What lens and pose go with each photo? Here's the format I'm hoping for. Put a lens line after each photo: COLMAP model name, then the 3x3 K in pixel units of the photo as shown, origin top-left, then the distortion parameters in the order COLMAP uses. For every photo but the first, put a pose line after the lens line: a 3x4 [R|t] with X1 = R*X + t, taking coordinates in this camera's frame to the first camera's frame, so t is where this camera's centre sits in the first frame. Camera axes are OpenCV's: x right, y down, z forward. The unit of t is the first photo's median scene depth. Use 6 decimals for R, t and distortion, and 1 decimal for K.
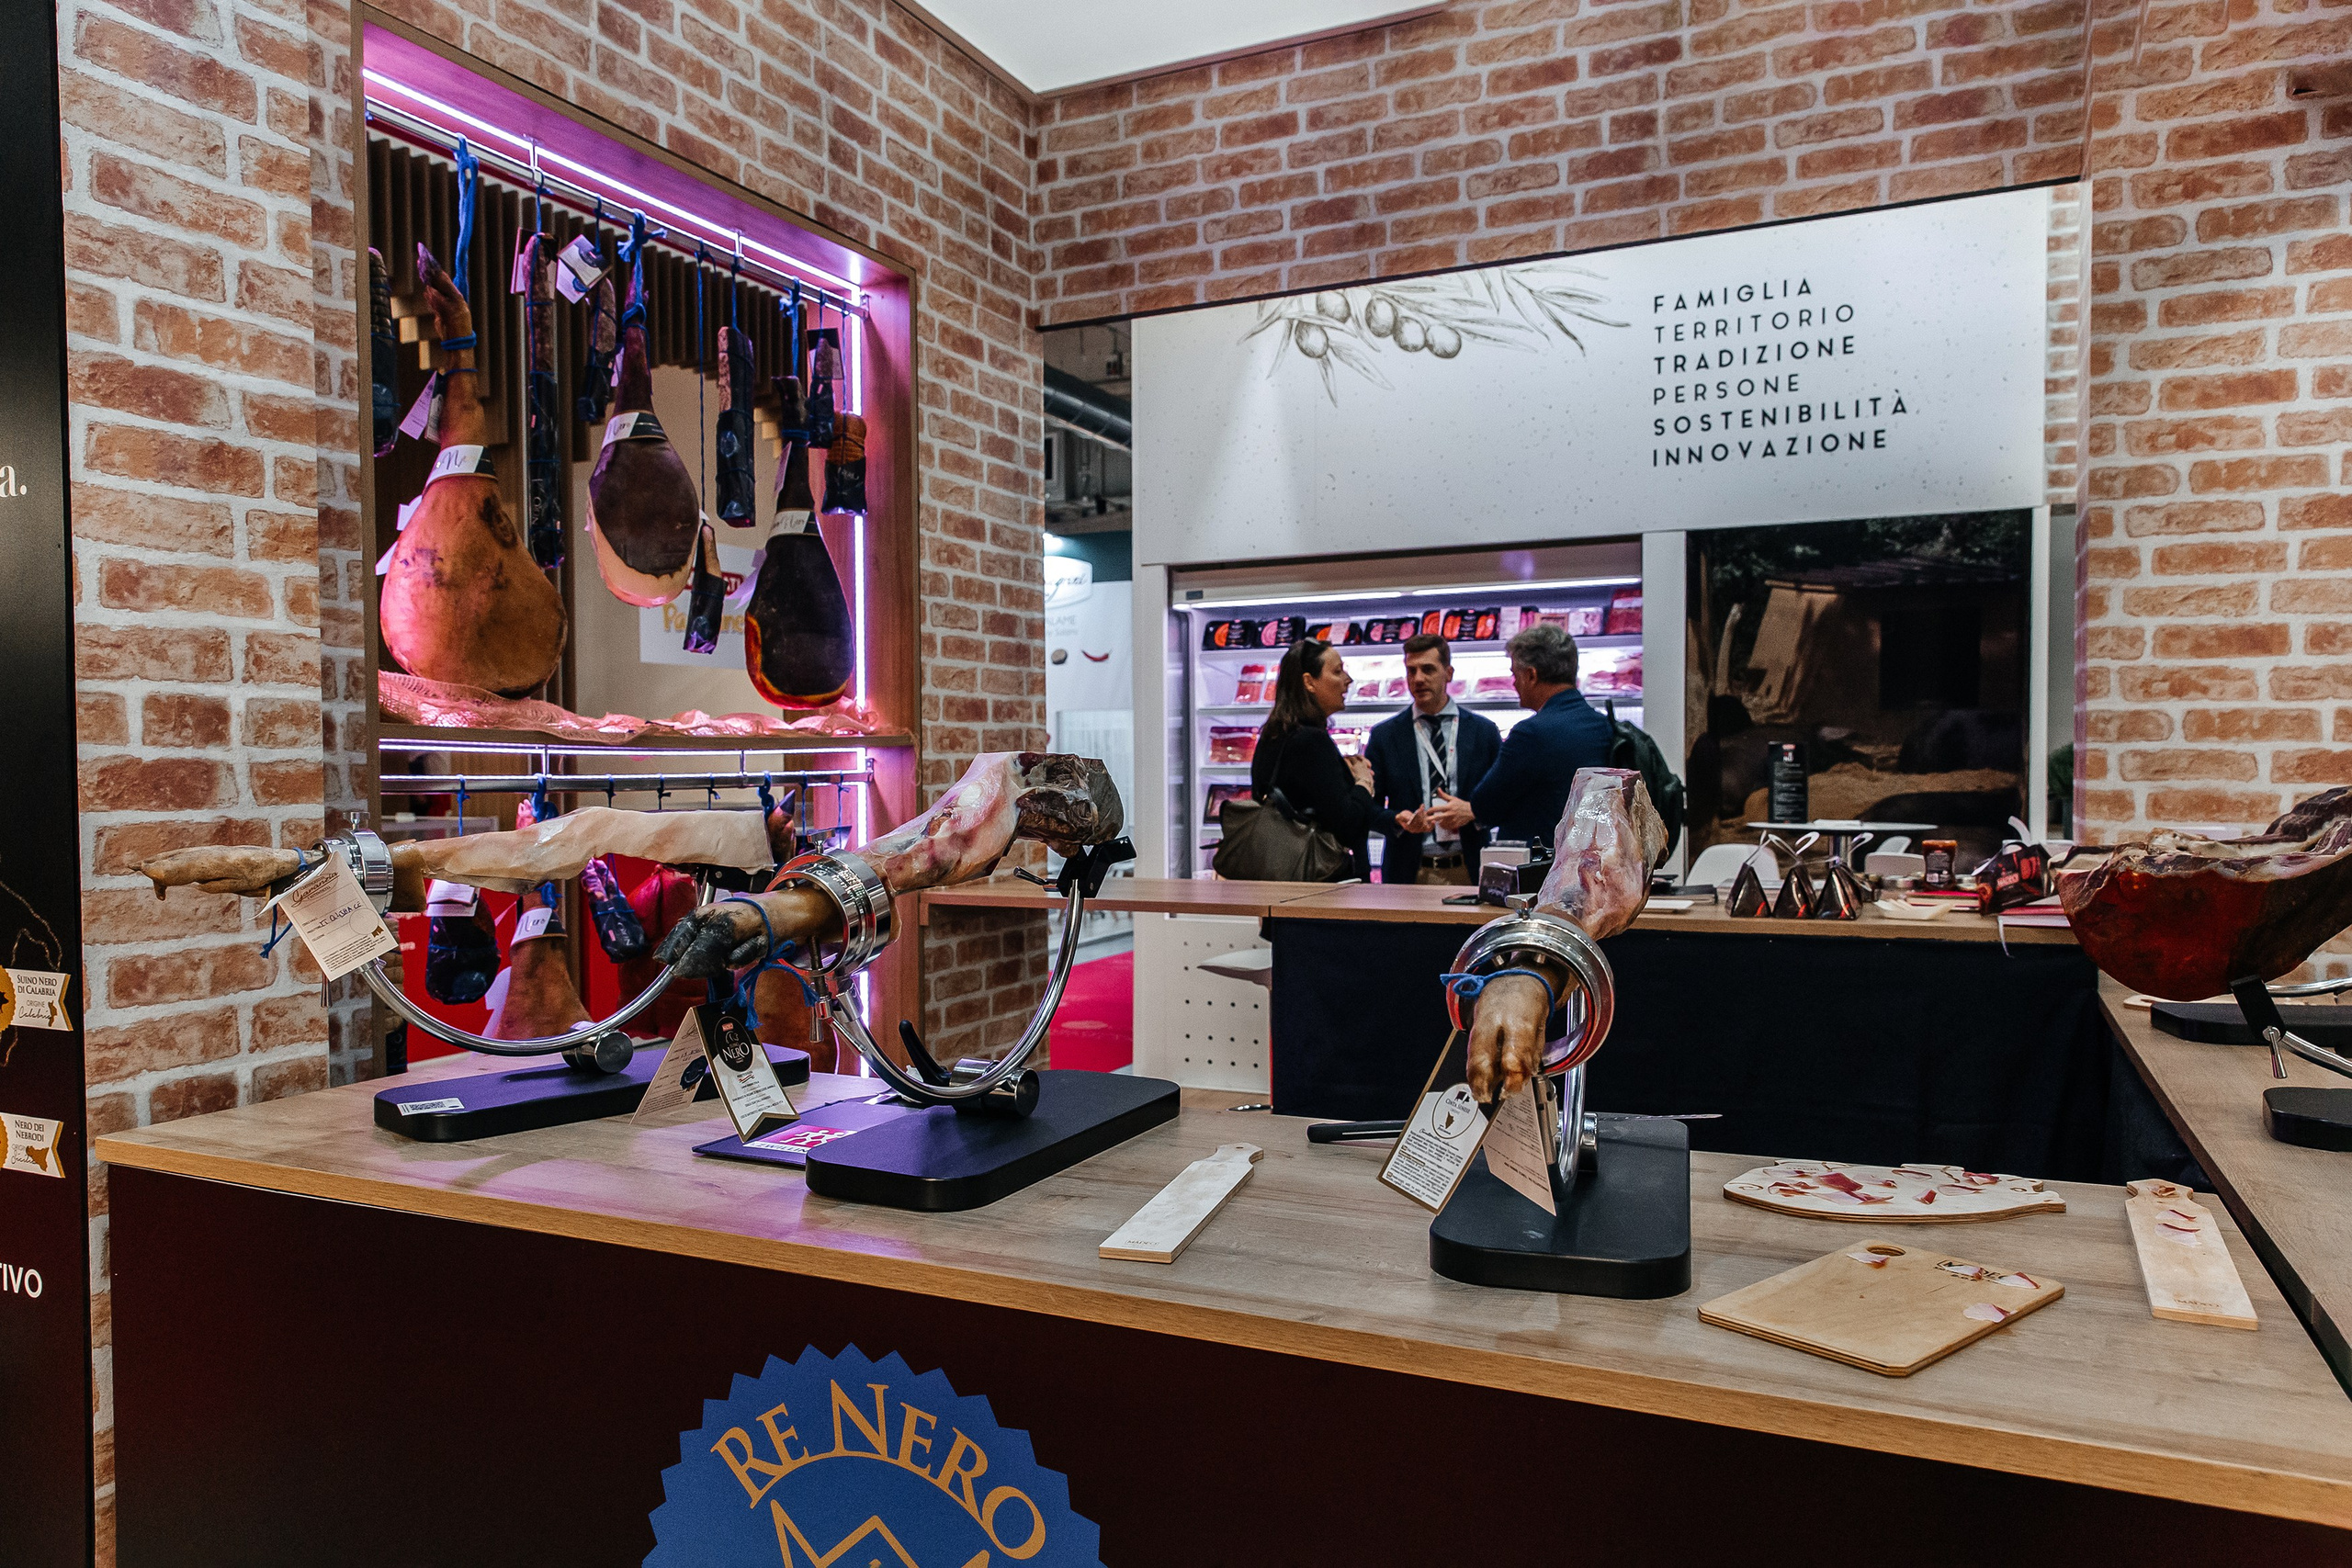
lens RADIAL K [[1561.2, 0, 1176.0], [0, 1561.2, 784.0], [0, 0, 1]] dist [0.009462, 0.003860]
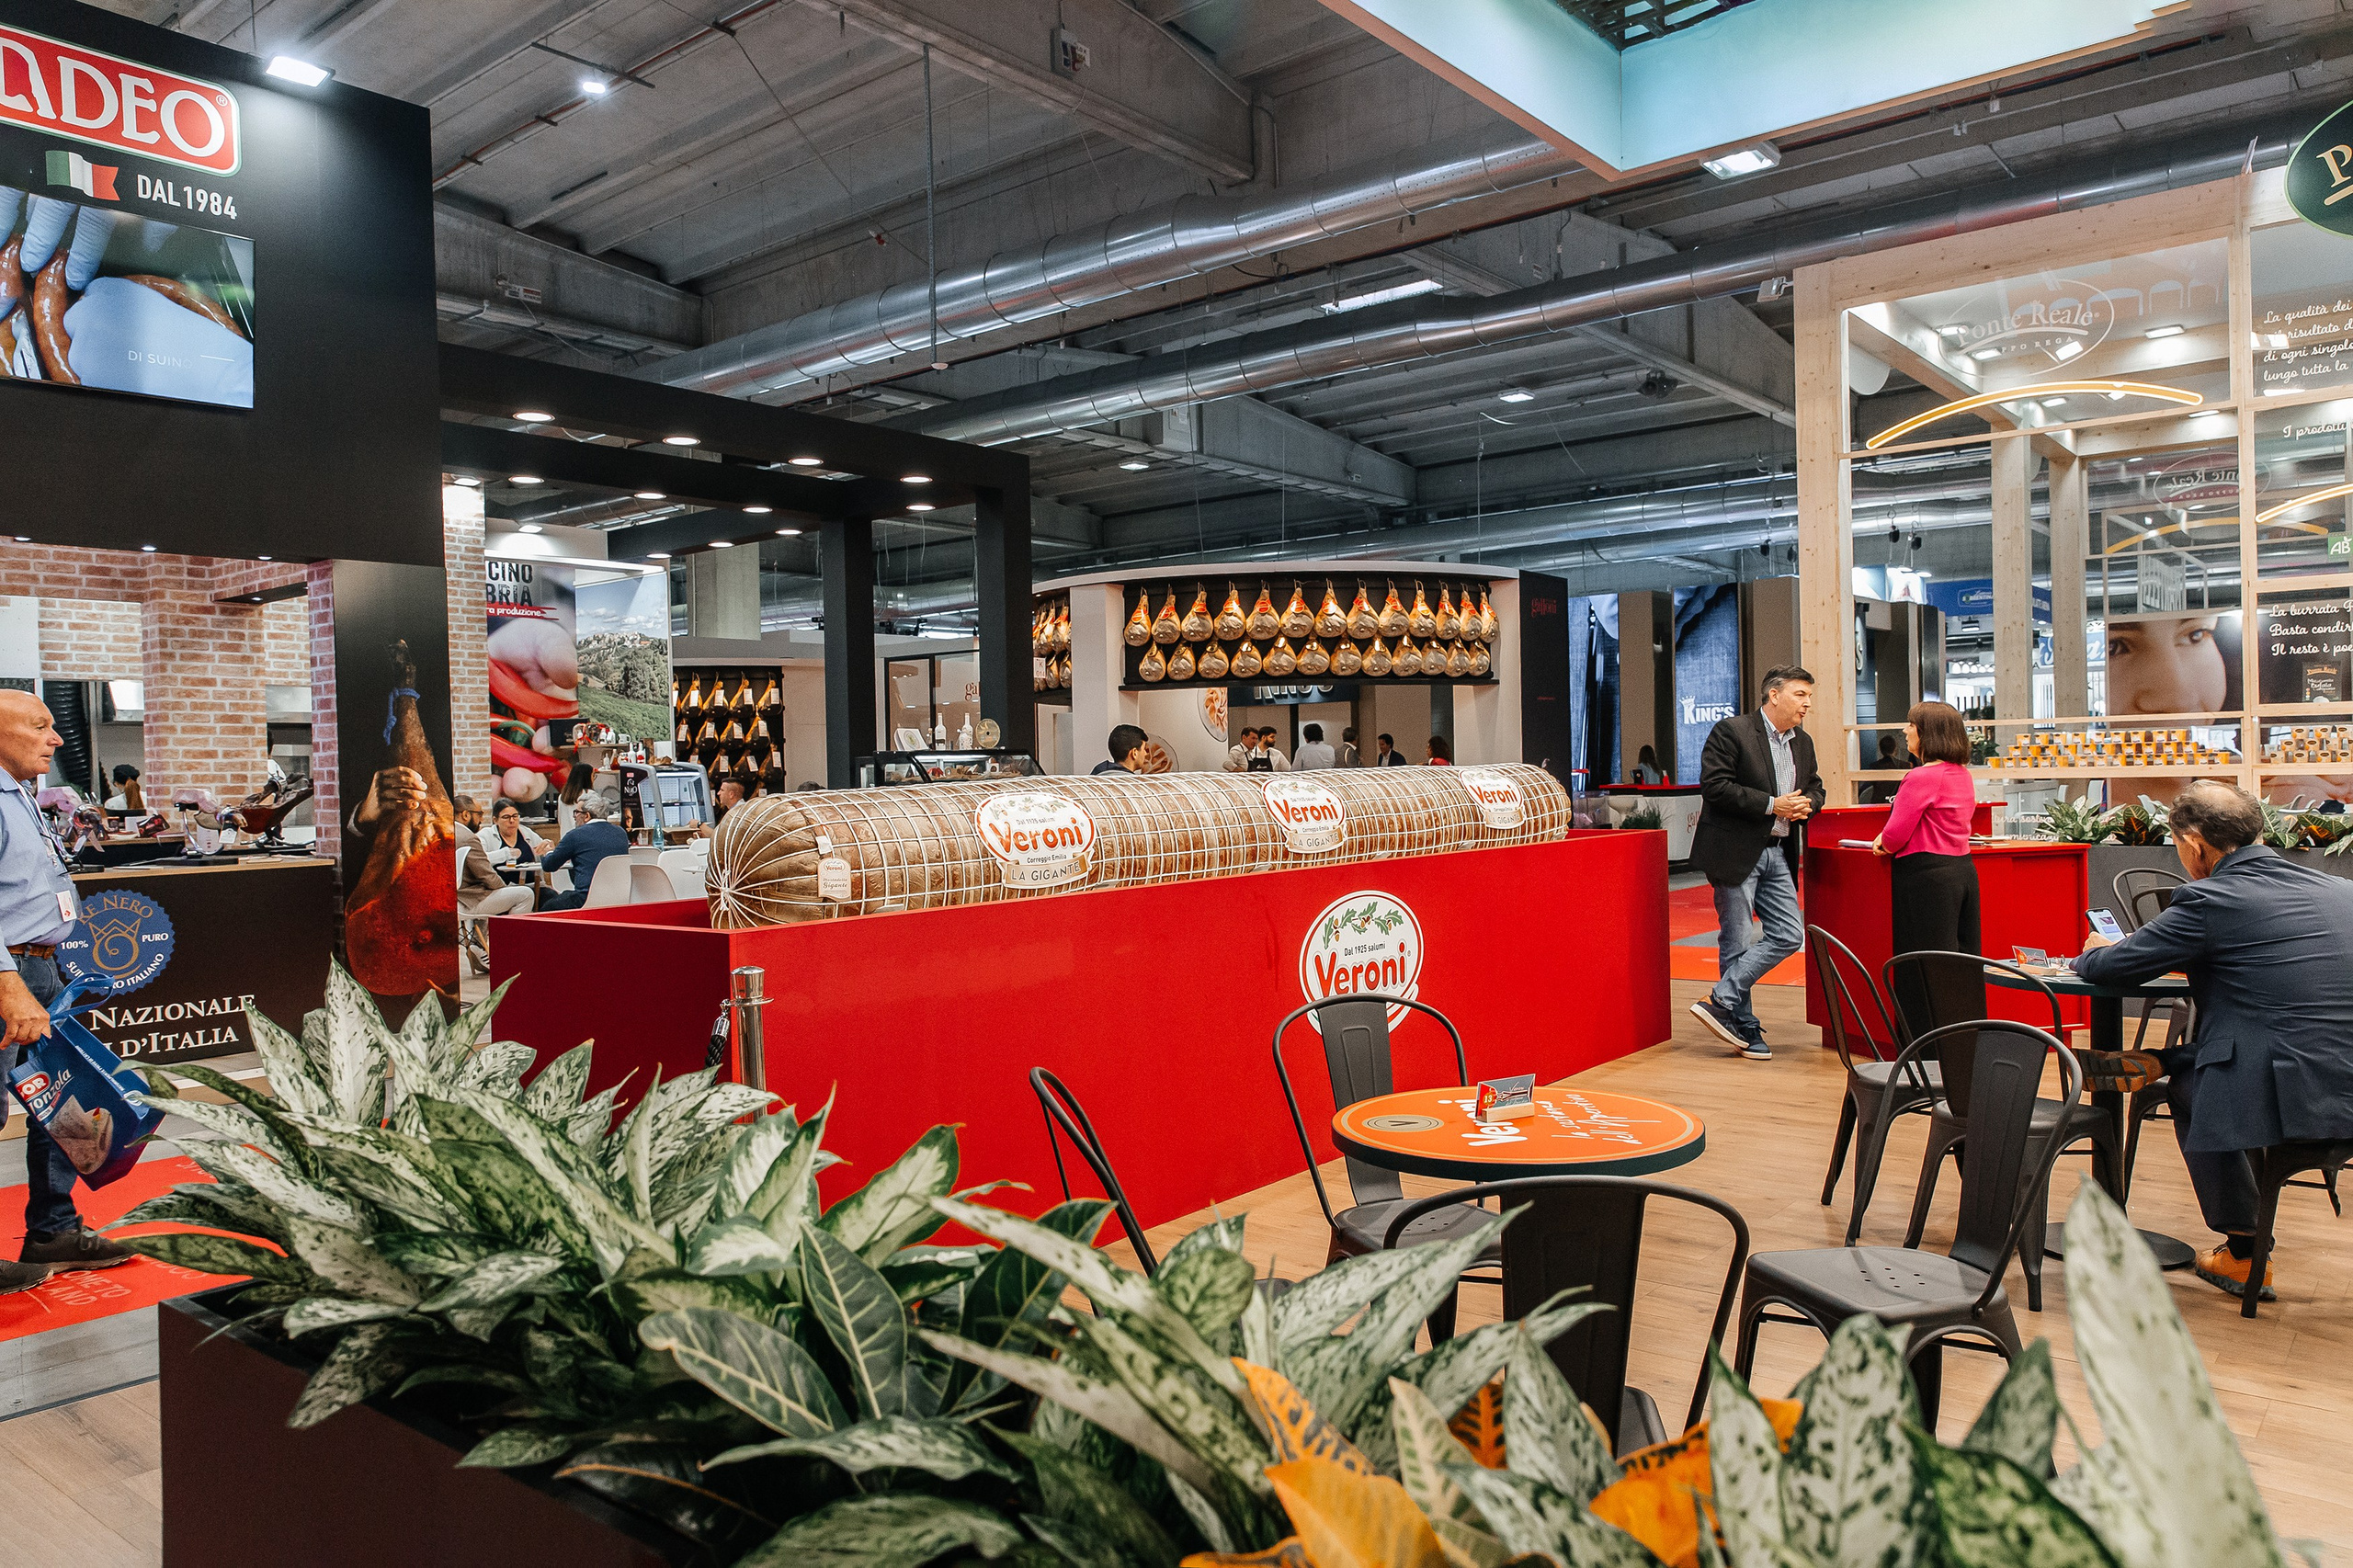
lens RADIAL K [[1643.3, 0, 1176.5], [0, 1643.3, 784.0], [0, 0, 1]] dist [0.000342, -0.000019]
pose [[0.233244, -0.012096, 0.972343, -2.313708], [0.041270, 0.999145, 0.002530, 0.052938], [-0.971542, 0.039538, 0.233544, -1.898390]]
